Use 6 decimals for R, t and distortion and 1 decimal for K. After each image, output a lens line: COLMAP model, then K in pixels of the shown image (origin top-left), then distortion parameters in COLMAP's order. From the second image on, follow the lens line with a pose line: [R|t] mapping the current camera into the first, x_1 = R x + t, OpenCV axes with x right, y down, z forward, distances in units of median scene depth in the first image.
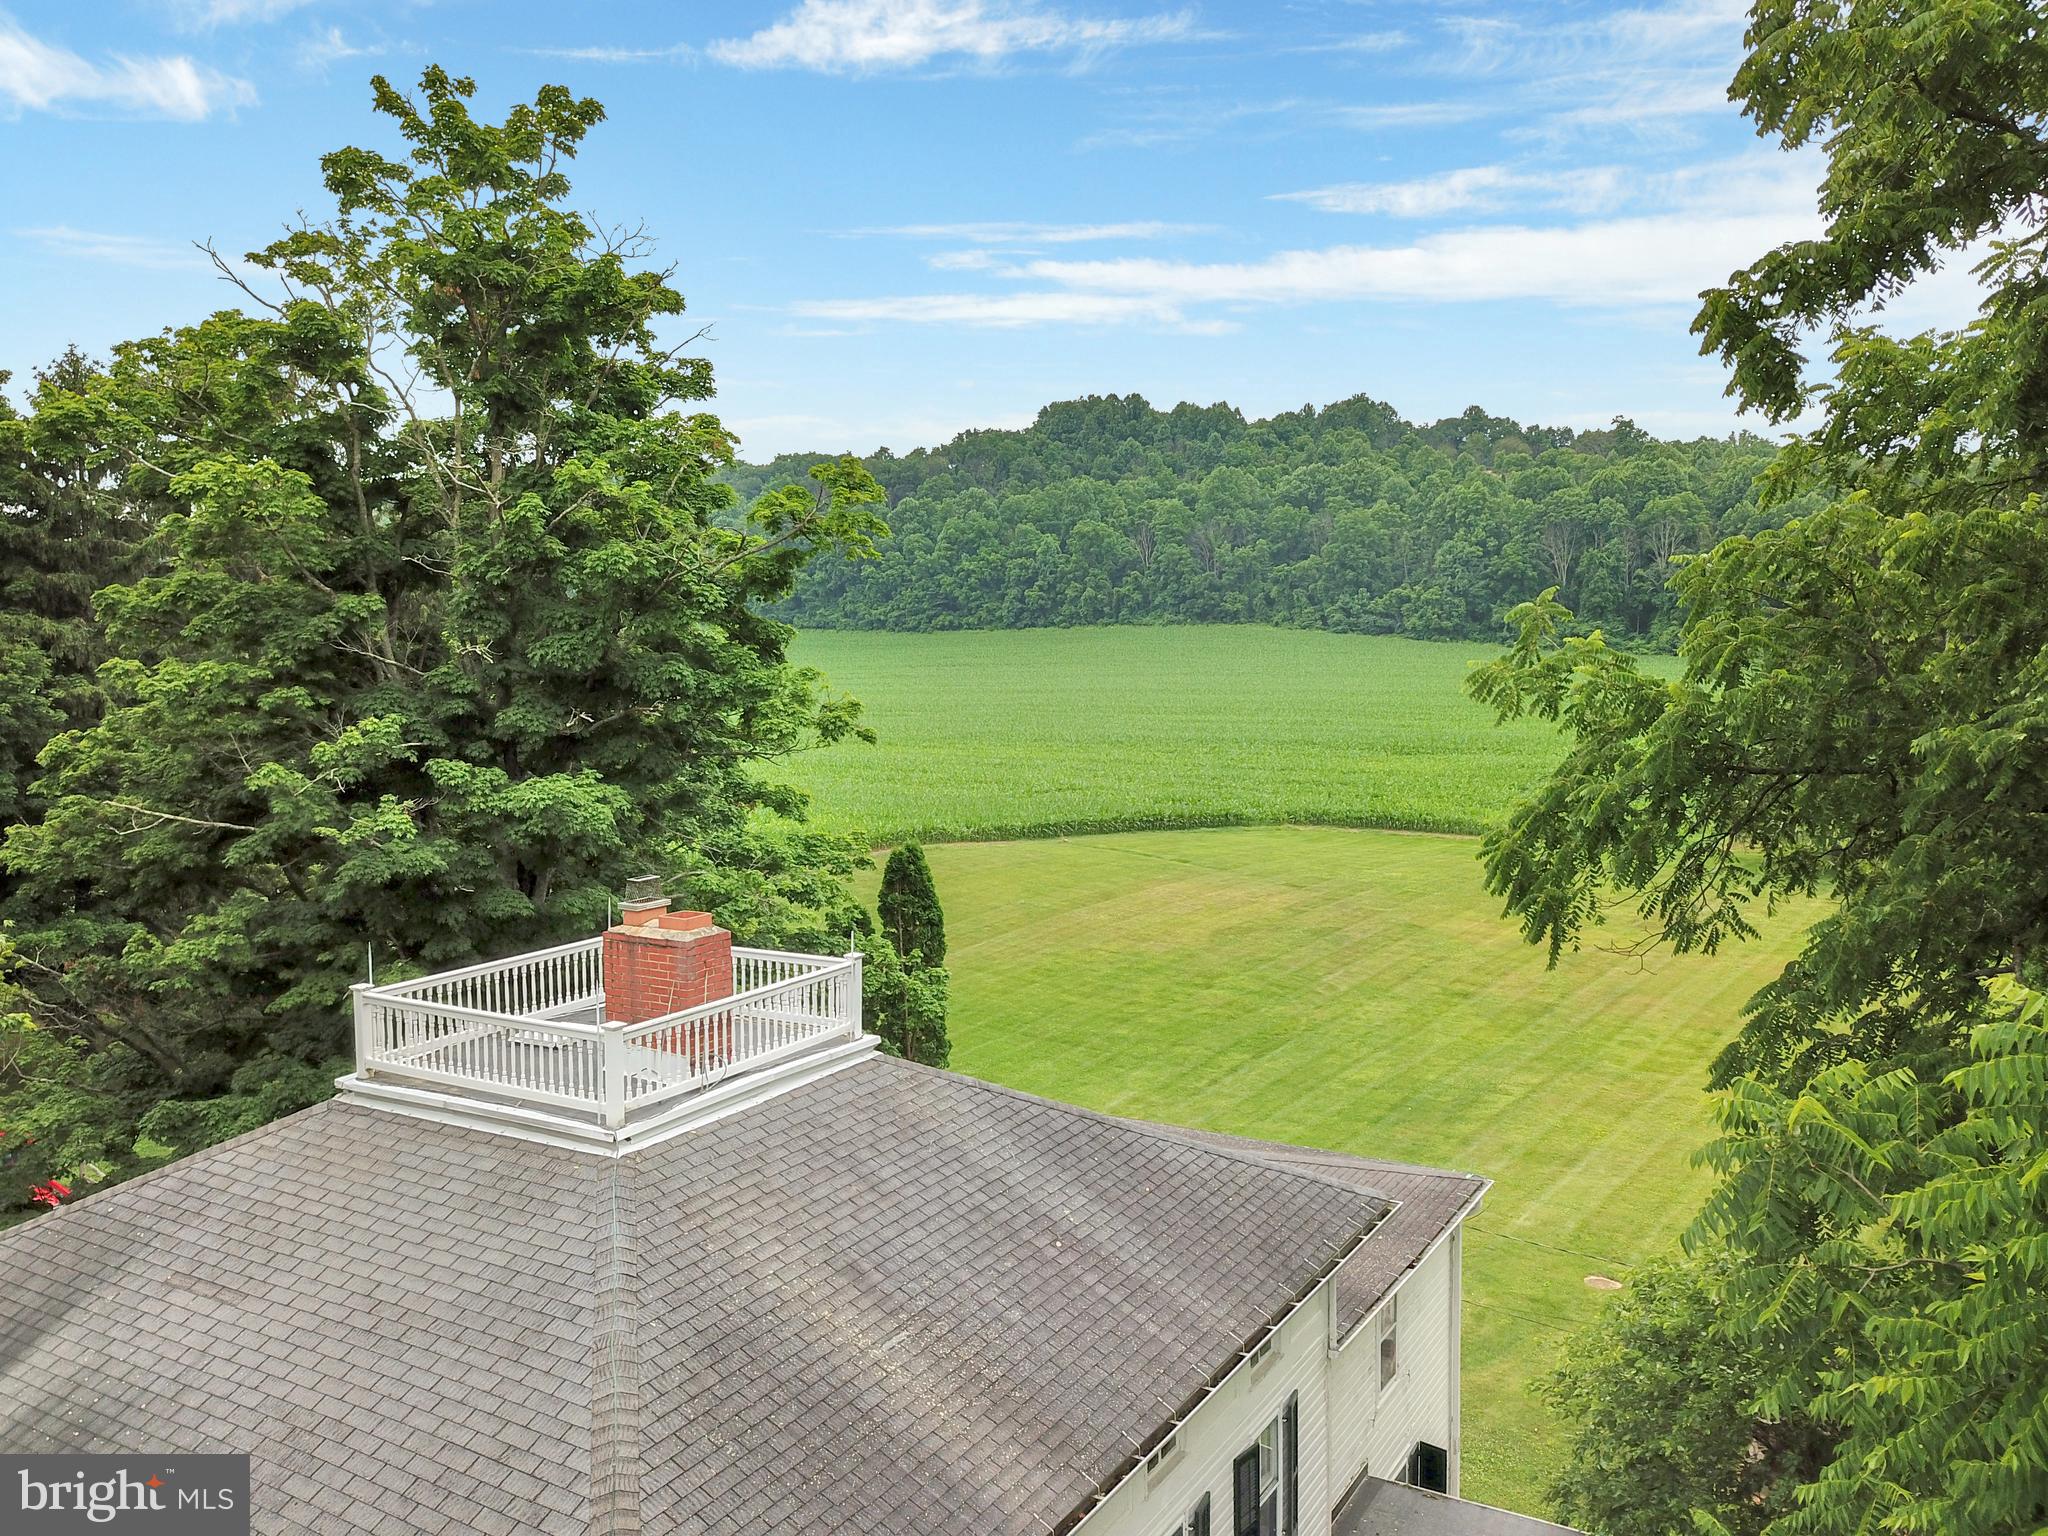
lens RADIAL K [[1556.5, 0, 991.7], [0, 1556.5, 771.6], [0, 0, 1]] dist [0.186958, -0.001224]
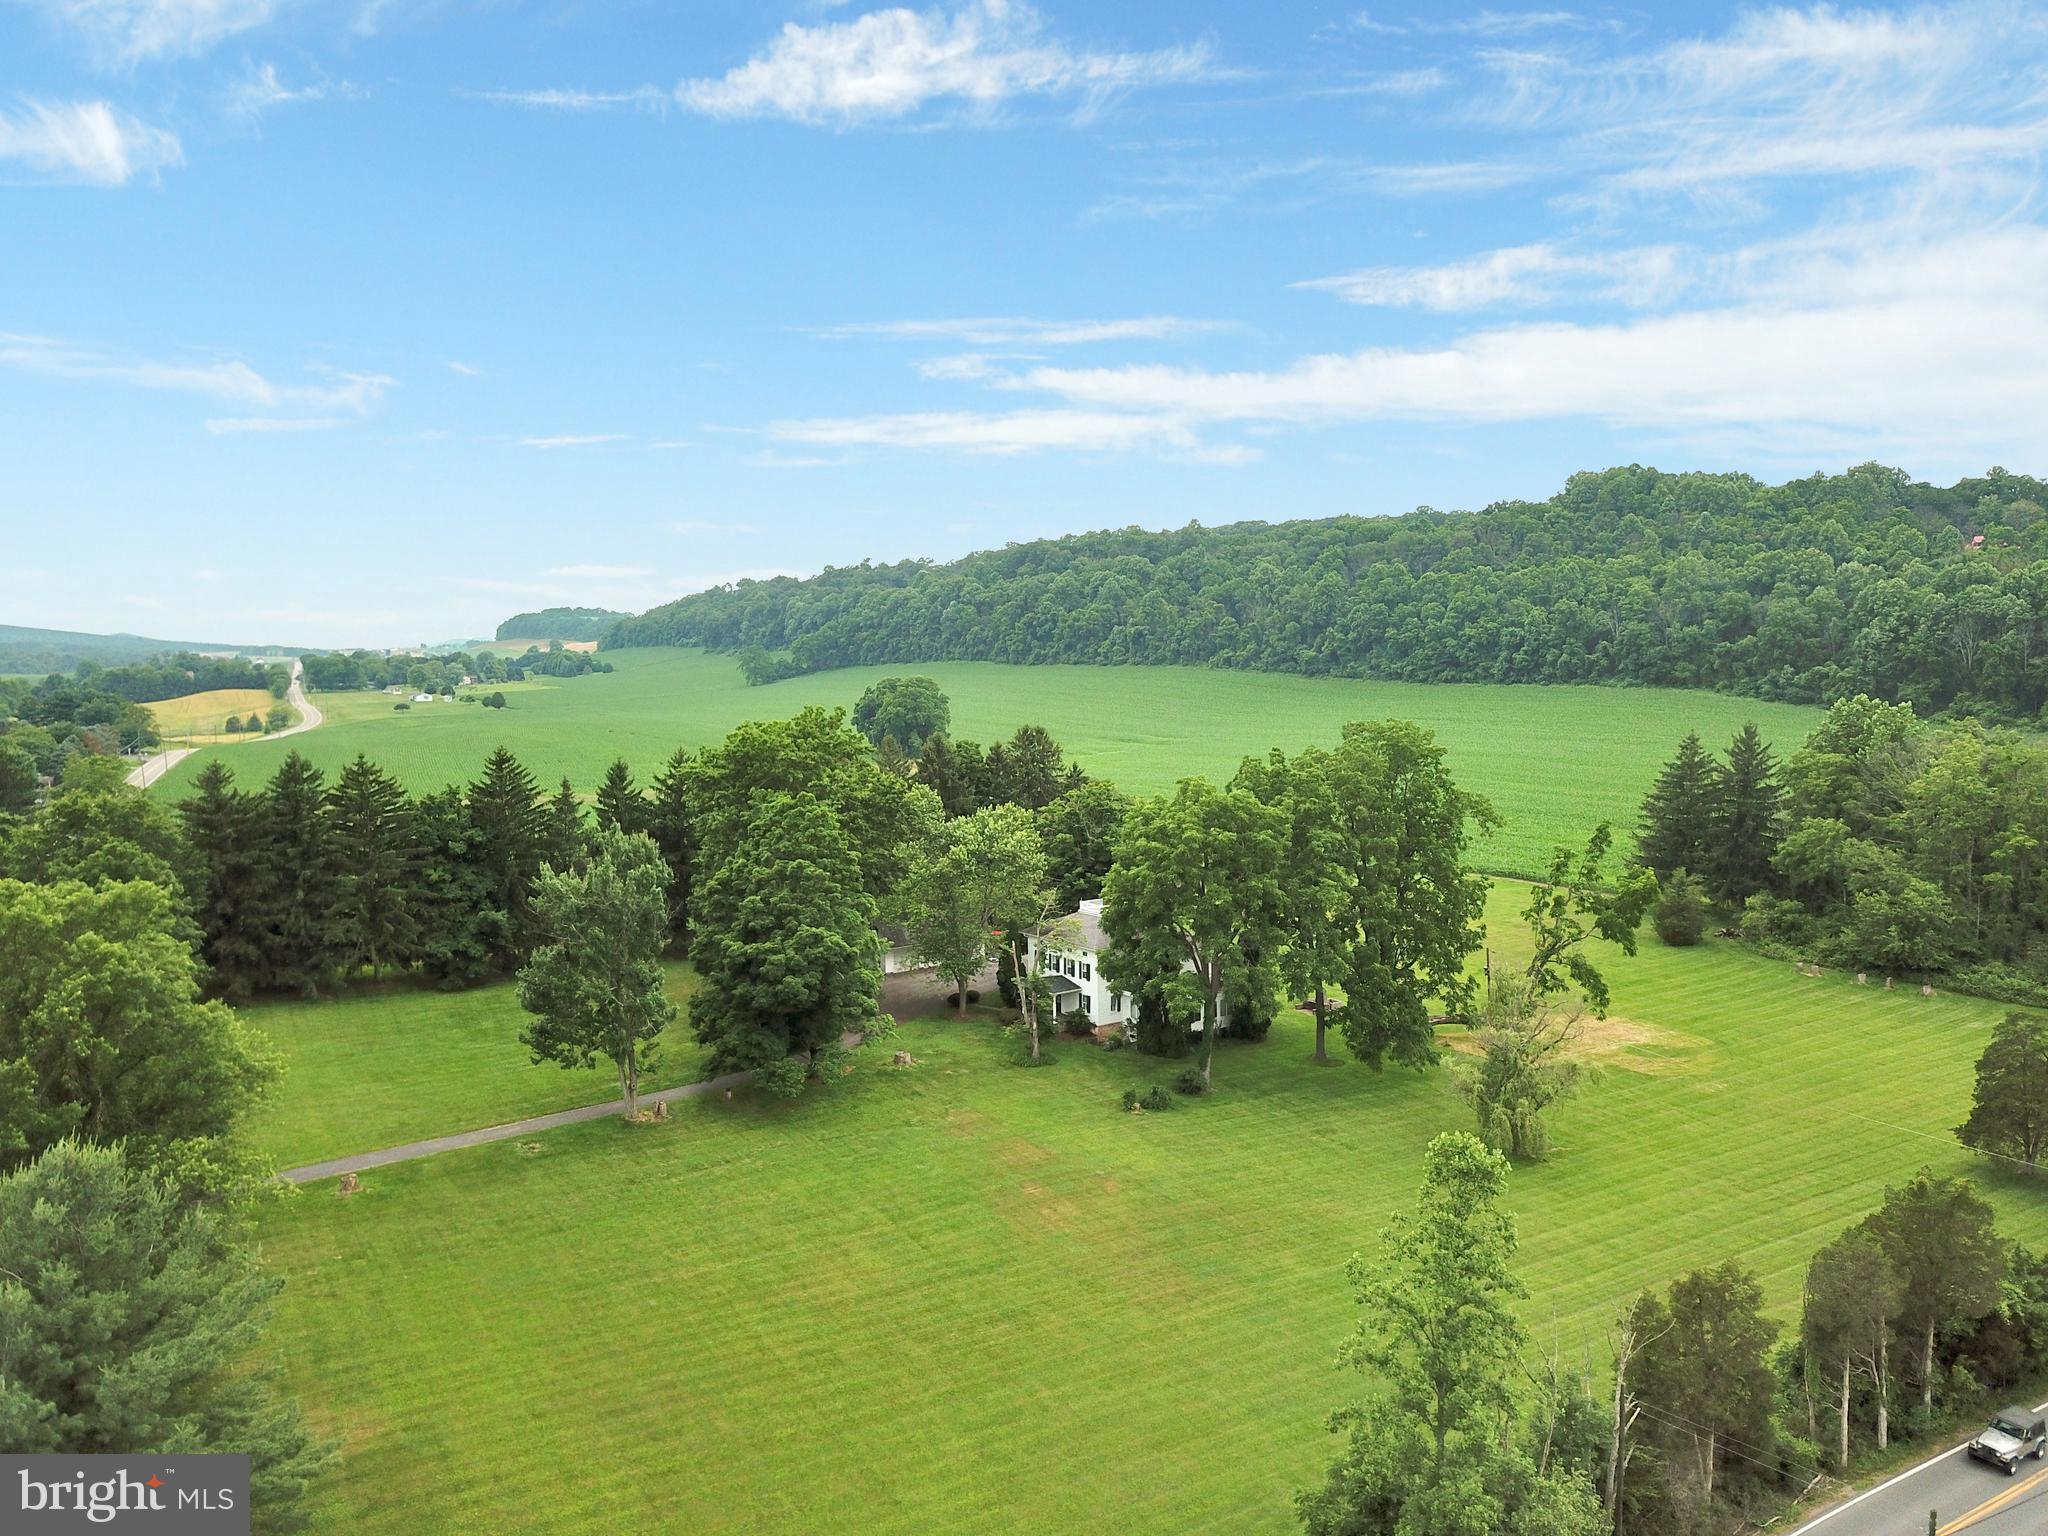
lens RADIAL K [[1561.2, 0, 1019.3], [0, 1561.2, 777.1], [0, 0, 1]] dist [0.005060, -0.001195]
pose [[0.934245, 0.040263, -0.354351, 0.100392], [-0.034914, 0.999159, 0.021479, -0.031437], [0.354918, -0.007695, 0.934866, -0.309257]]
